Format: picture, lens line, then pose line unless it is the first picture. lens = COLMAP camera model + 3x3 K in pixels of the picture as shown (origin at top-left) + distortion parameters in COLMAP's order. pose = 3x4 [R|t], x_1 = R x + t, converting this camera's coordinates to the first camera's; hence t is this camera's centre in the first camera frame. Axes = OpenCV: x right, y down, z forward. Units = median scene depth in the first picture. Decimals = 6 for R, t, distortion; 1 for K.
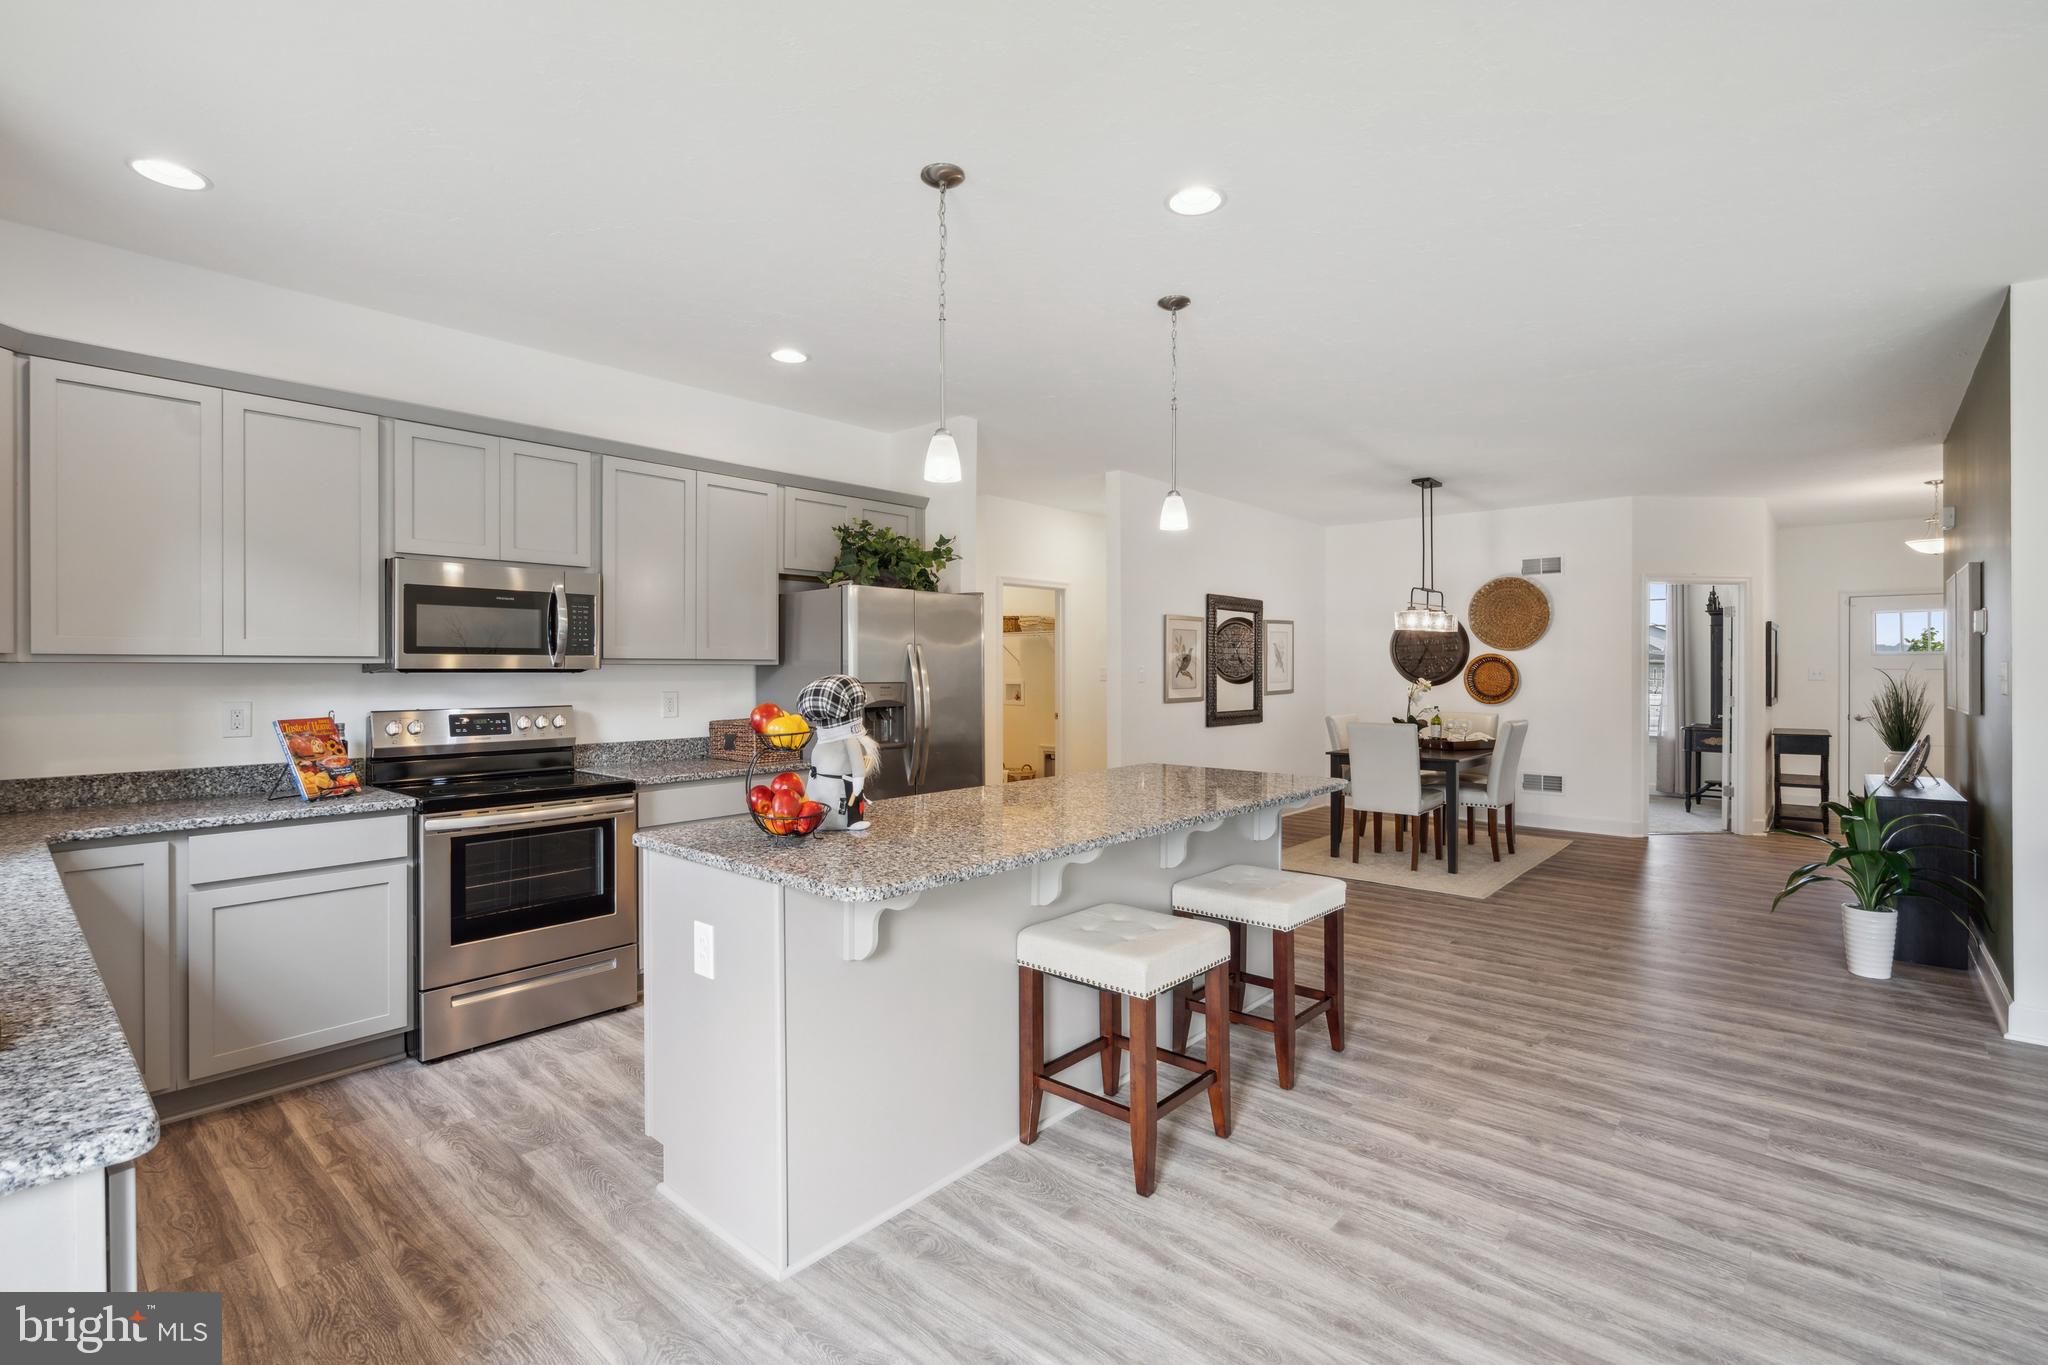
lens RADIAL K [[944.2, 0, 1022.7], [0, 944.2, 670.6], [0, 0, 1]] dist [-0.000082, -0.000056]
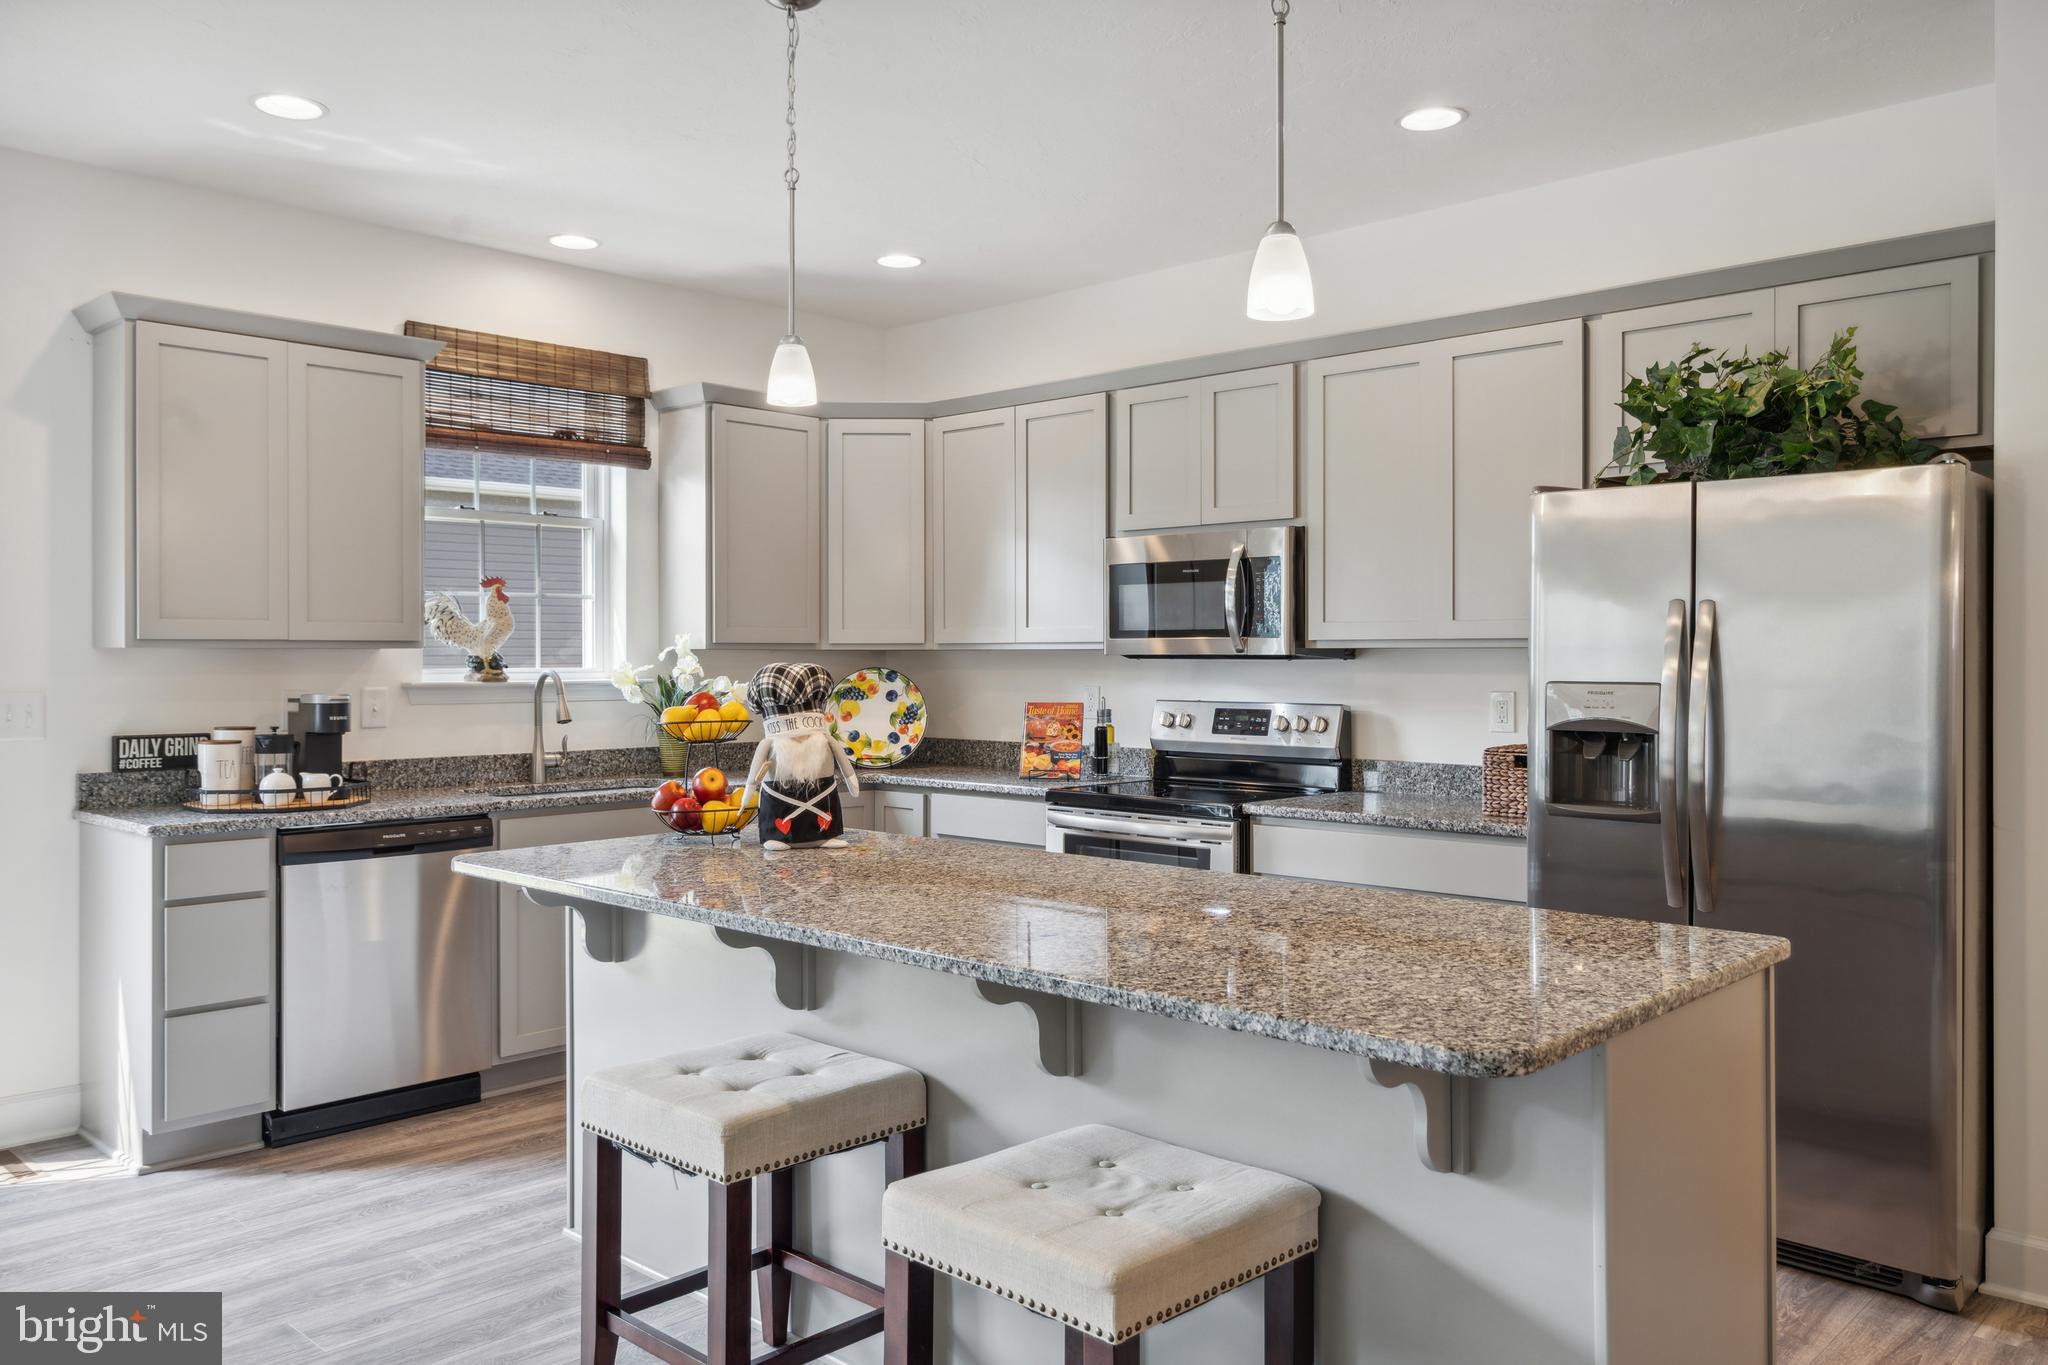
lens RADIAL K [[1531.1, 0, 1024.0], [0, 1531.1, 682.5], [0, 0, 1]] dist [0.002434, 0.000301]
pose [[-0.035930, 0.020118, -0.999152, 0.425282], [-0.000571, 0.999797, 0.020152, -0.002457], [0.999354, 0.001295, -0.035911, 0.468541]]
